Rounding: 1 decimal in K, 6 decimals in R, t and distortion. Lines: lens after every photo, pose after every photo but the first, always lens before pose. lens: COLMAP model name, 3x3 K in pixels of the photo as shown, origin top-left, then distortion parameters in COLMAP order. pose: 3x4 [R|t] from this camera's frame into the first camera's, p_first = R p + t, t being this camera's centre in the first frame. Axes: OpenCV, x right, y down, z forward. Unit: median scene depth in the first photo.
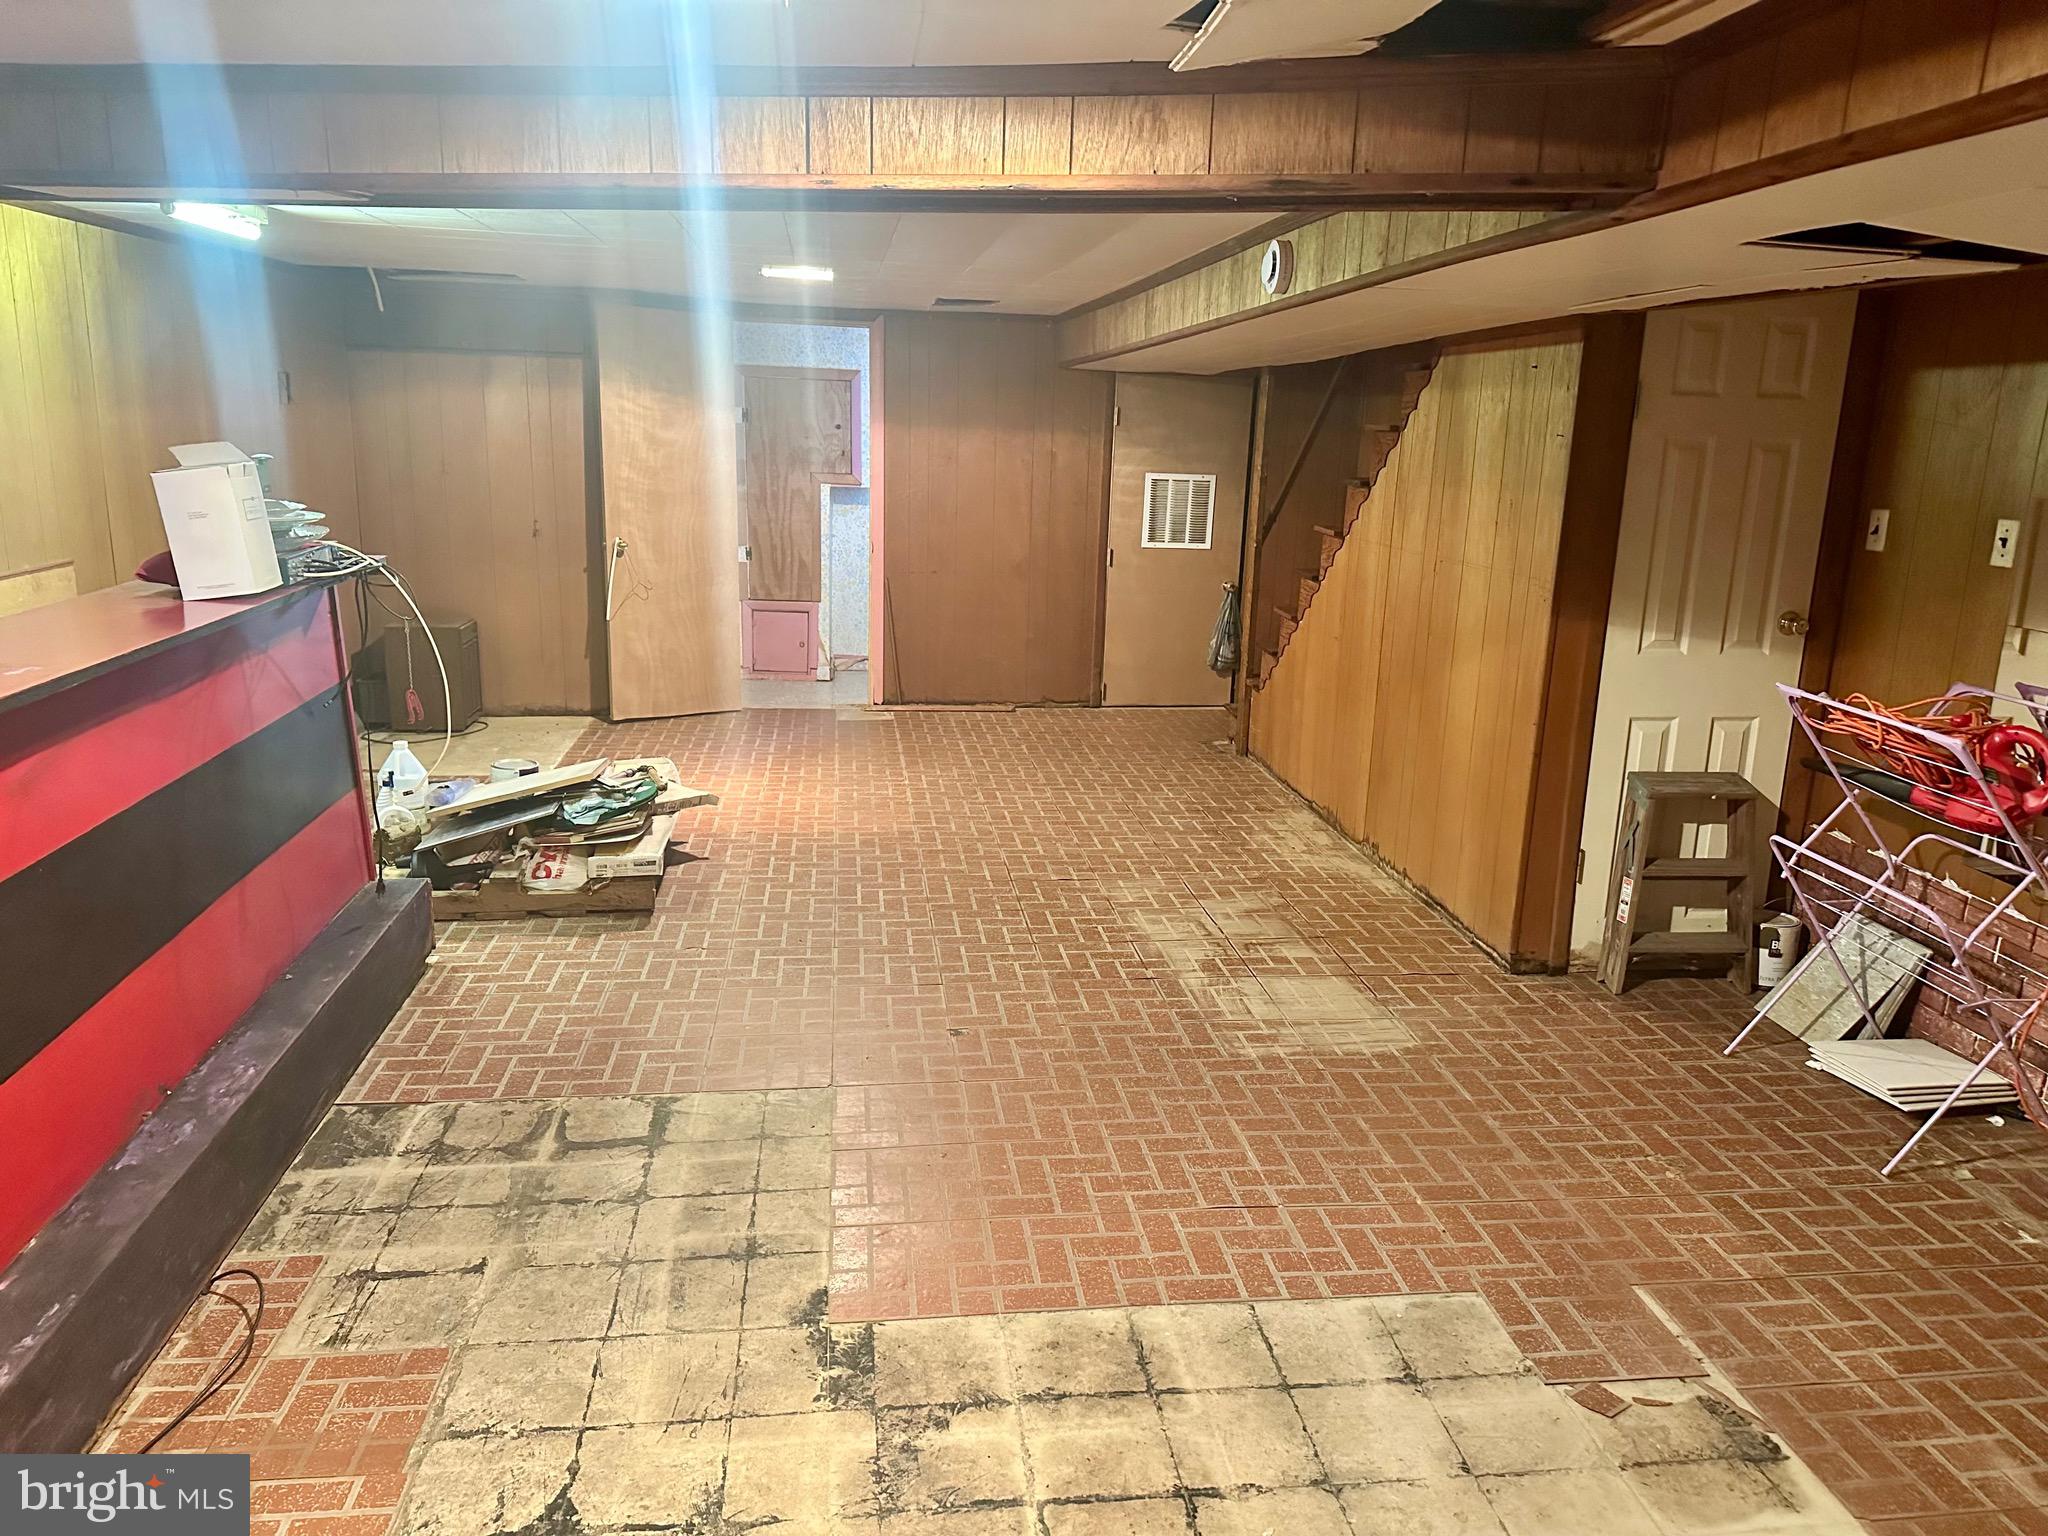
lens RADIAL K [[1433.9, 0, 1021.6], [0, 1433.9, 770.8], [0, 0, 1]] dist [-0.002036, -0.001743]
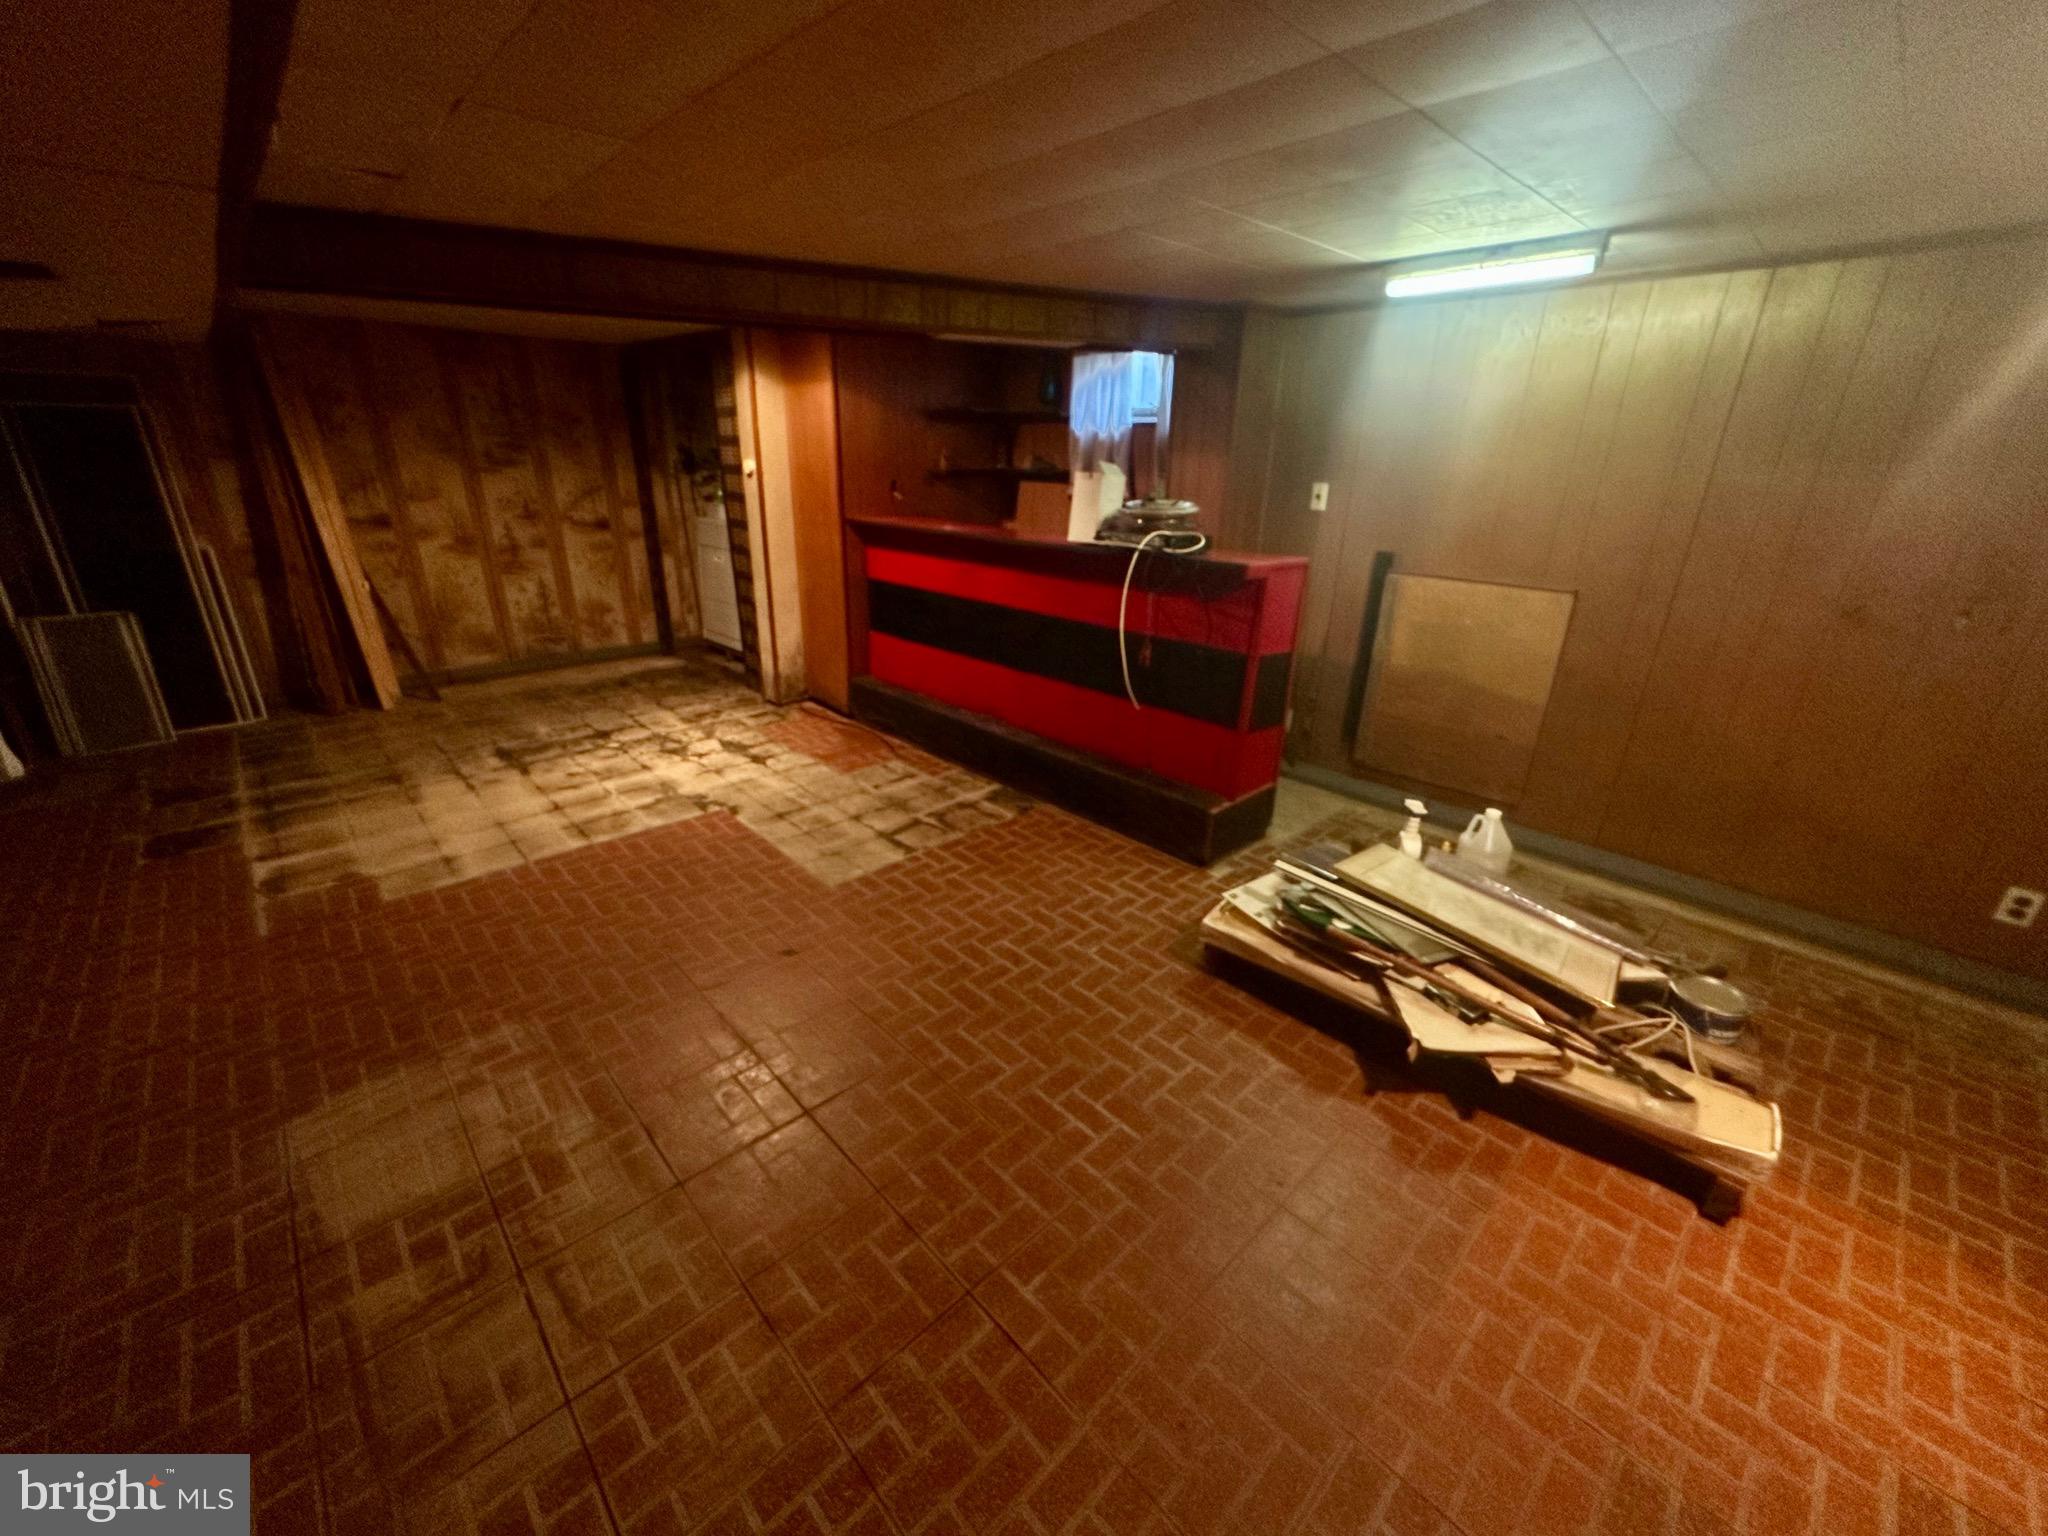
lens RADIAL K [[816.8, 0, 1027.0], [0, 816.8, 769.9], [0, 0, 1]] dist [-0.002374, -0.000249]
pose [[-0.809468, 0.168030, -0.562607, 0.210320], [-0.181453, 0.839690, 0.511855, -0.460938], [0.558423, 0.516417, -0.649213, 2.037429]]
